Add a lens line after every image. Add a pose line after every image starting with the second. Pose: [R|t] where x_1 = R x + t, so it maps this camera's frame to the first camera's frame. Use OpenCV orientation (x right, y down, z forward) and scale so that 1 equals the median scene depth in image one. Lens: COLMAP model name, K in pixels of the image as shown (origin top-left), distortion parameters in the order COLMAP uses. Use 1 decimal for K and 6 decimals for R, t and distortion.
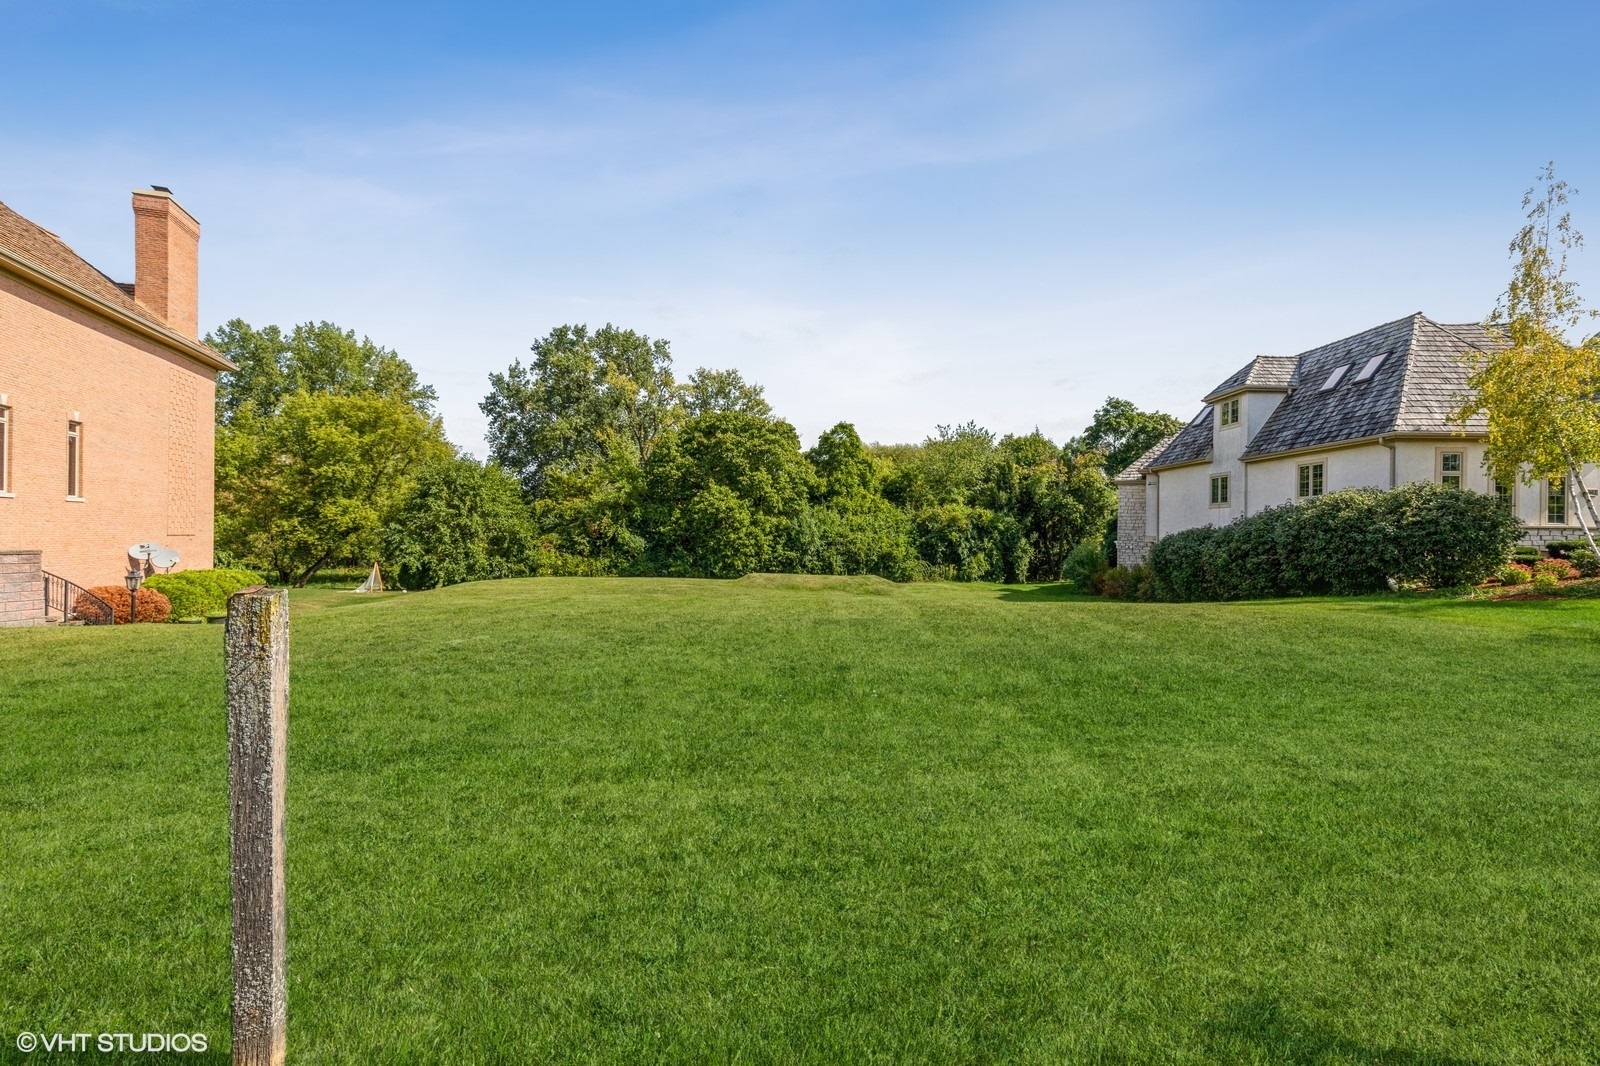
lens RADIAL K [[707.8, 0, 800.0], [0, 707.8, 533.0], [0, 0, 1]] dist [-0.001550, -0.000465]
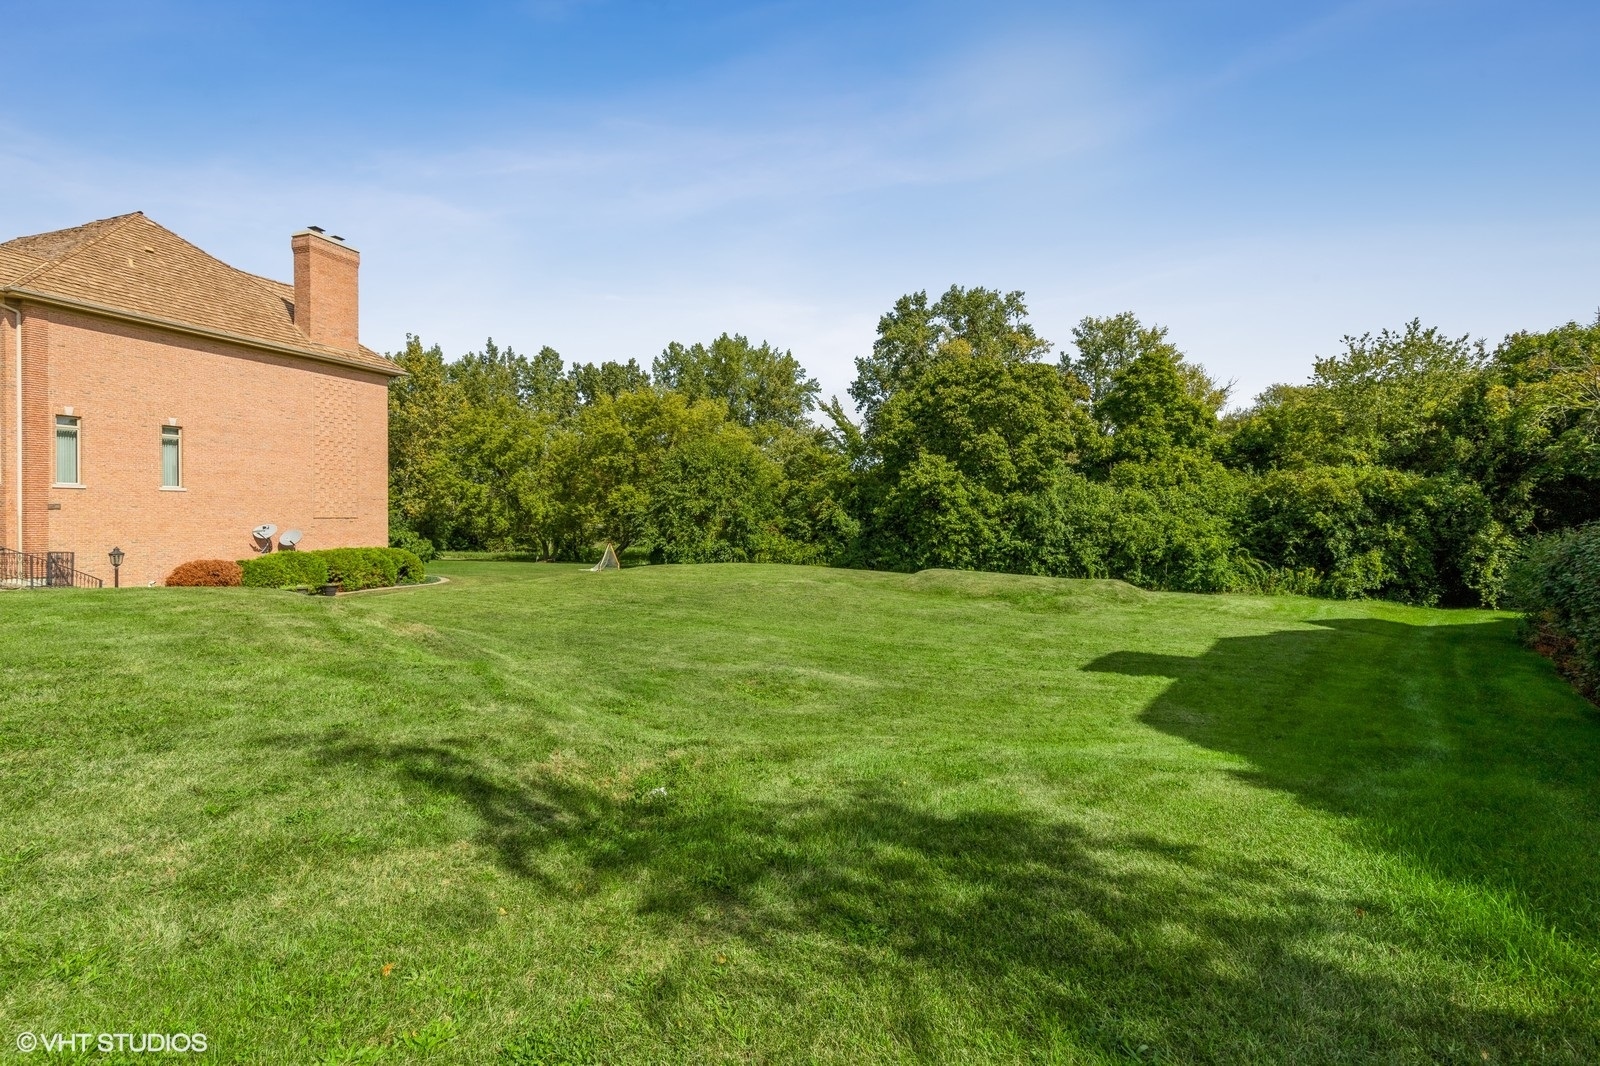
lens RADIAL K [[717.7, 0, 795.3], [0, 717.7, 517.2], [0, 0, 1]] dist [0.001816, -0.000021]
pose [[0.790676, -0.001562, -0.612232, 0.244476], [0.002495, 0.999997, 0.000671, 0.001310], [0.612229, -0.002058, 0.790678, 0.272412]]
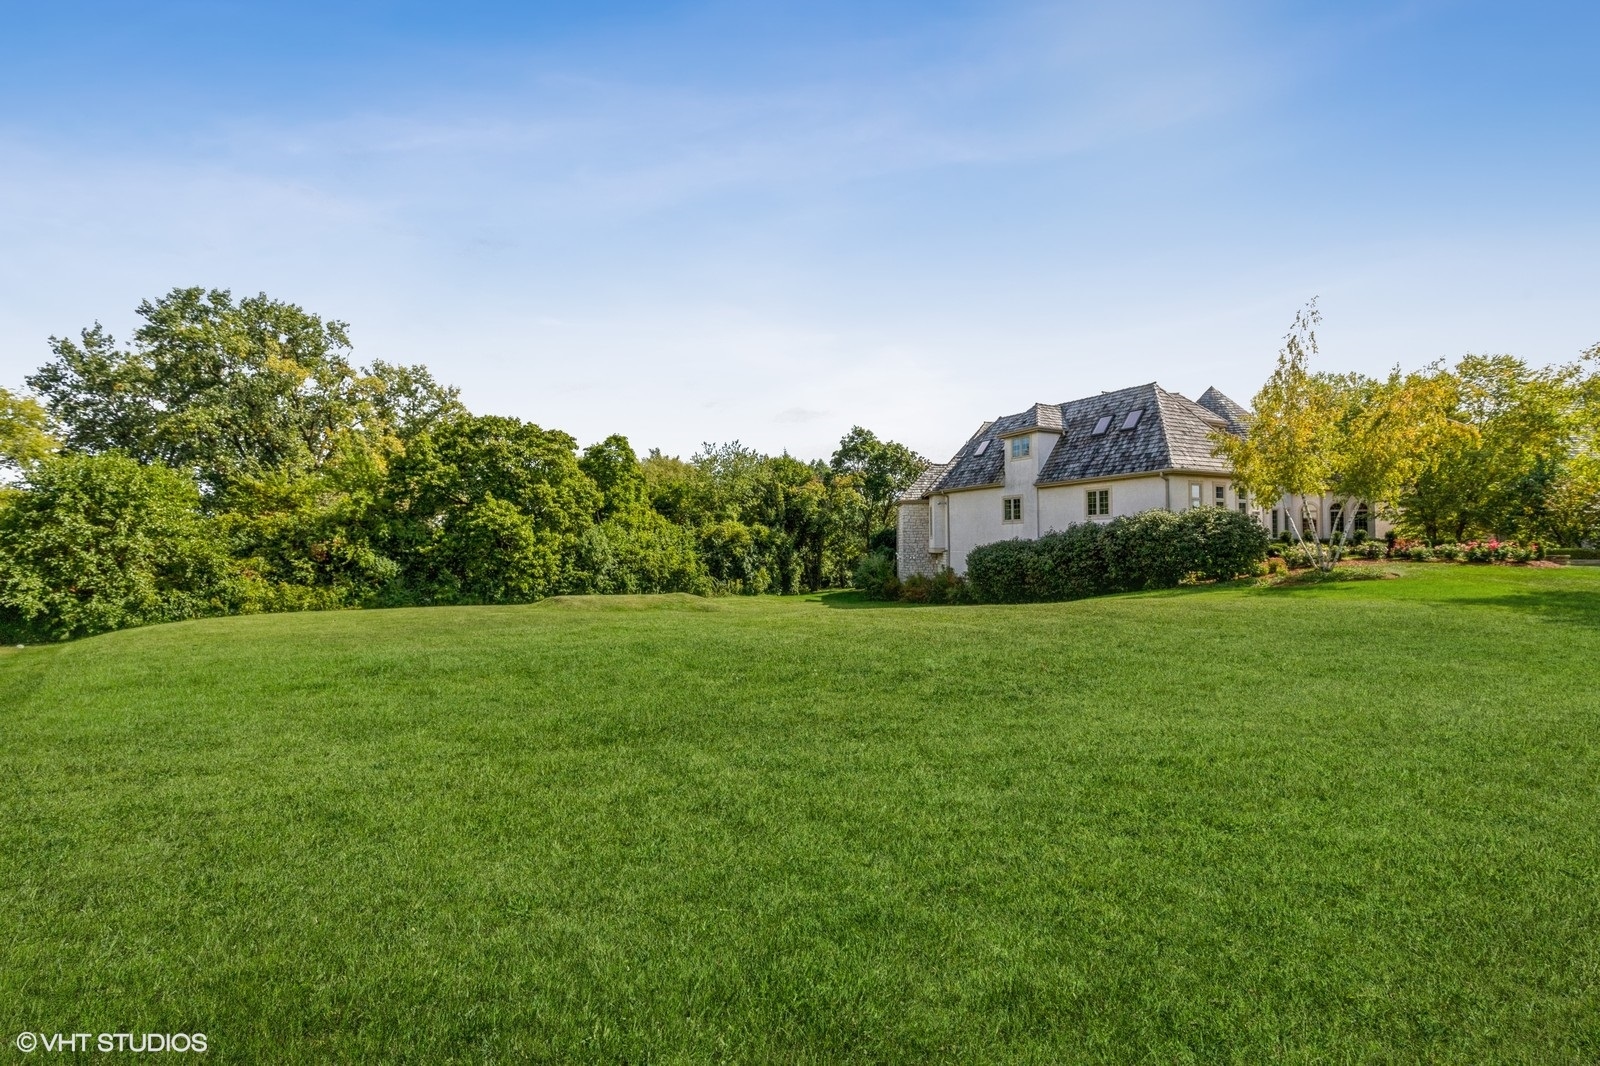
lens RADIAL K [[707.8, 0, 800.0], [0, 707.8, 533.0], [0, 0, 1]] dist [-0.001550, -0.000465]
pose [[0.890685, -0.006059, 0.454581, -0.174074], [0.016513, 0.999683, -0.019031, -0.001331], [-0.454321, 0.024457, 0.890502, 0.043980]]
